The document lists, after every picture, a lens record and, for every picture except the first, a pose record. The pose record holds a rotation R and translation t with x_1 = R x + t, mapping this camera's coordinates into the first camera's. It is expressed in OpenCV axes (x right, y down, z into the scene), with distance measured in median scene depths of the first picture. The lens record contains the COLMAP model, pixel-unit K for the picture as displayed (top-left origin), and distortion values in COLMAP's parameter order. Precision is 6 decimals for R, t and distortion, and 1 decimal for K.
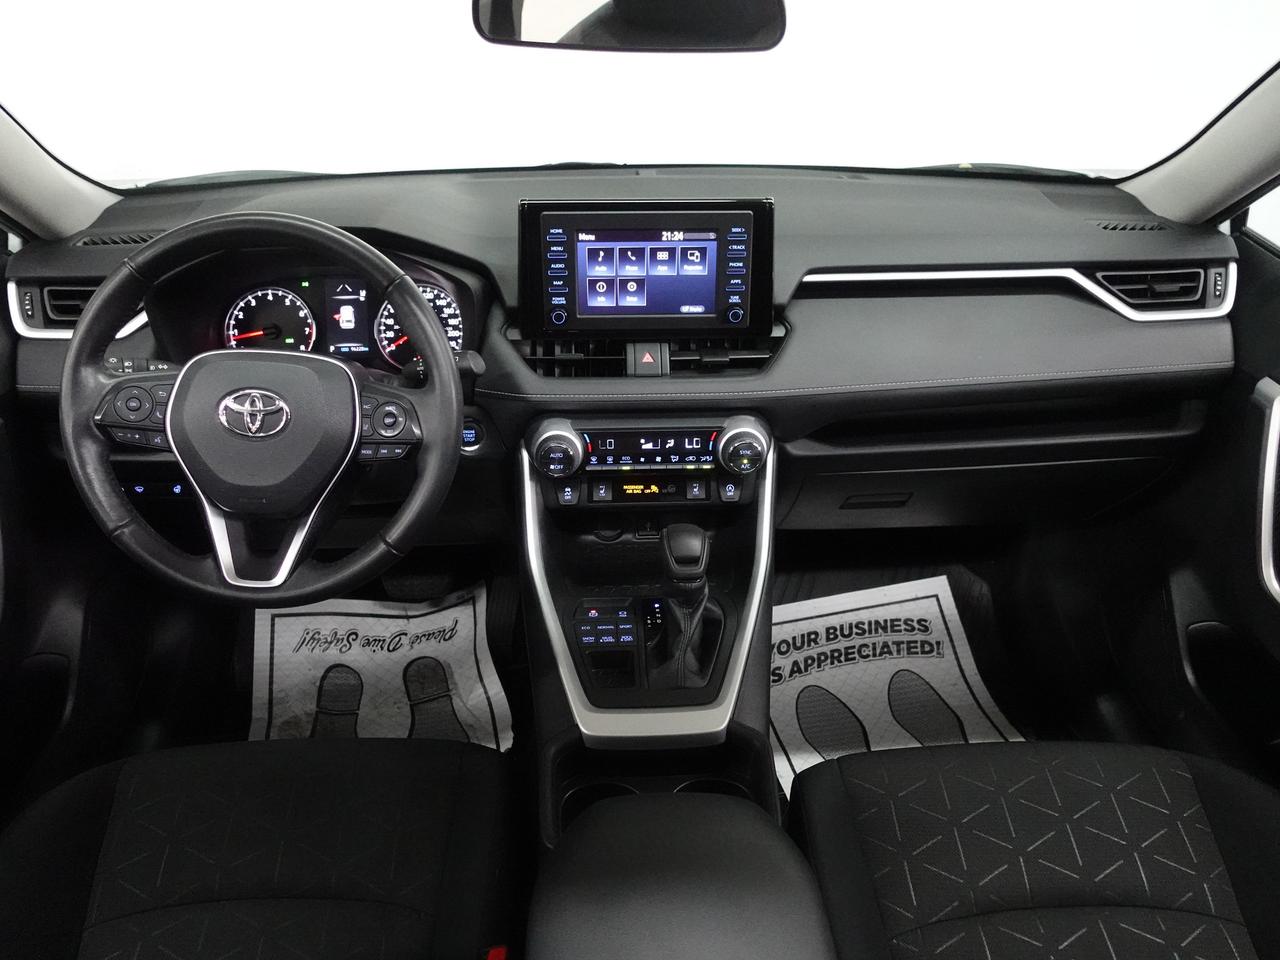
lens RADIAL K [[1002.3, 0, 640.0], [0, 1002.3, 480.0], [0, 0, 1]] dist [0.006435, 0.001563]
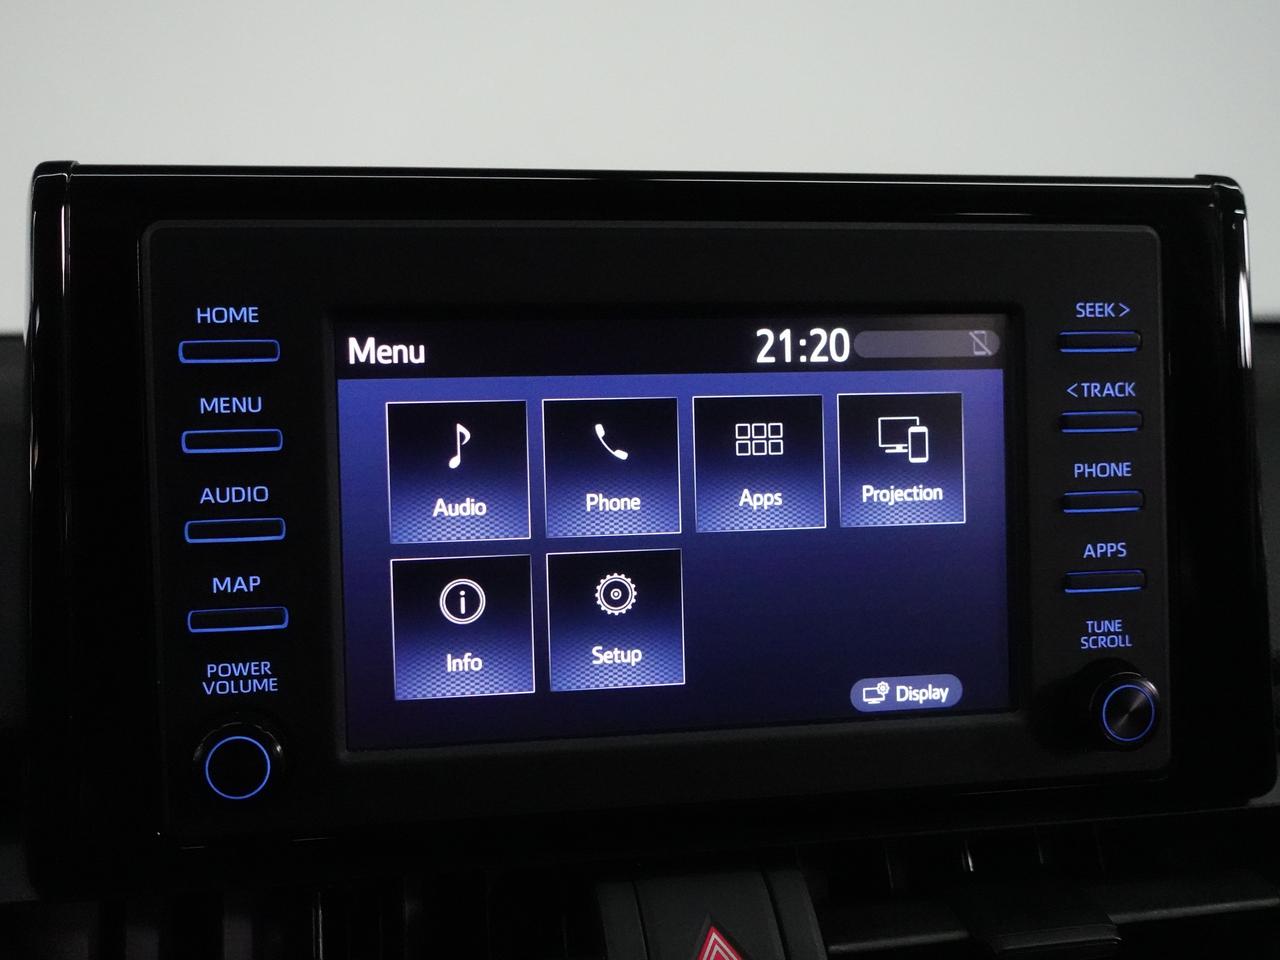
lens RADIAL K [[1549.8, 0, 640.0], [0, 1549.8, 480.0], [0, 0, 1]] dist [-0.013453, -0.011740]
pose [[0.987680, -0.027427, 0.154063, -0.050018], [0.081280, 0.931212, -0.355301, -0.103323], [-0.133721, 0.363446, 0.921969, 0.702115]]
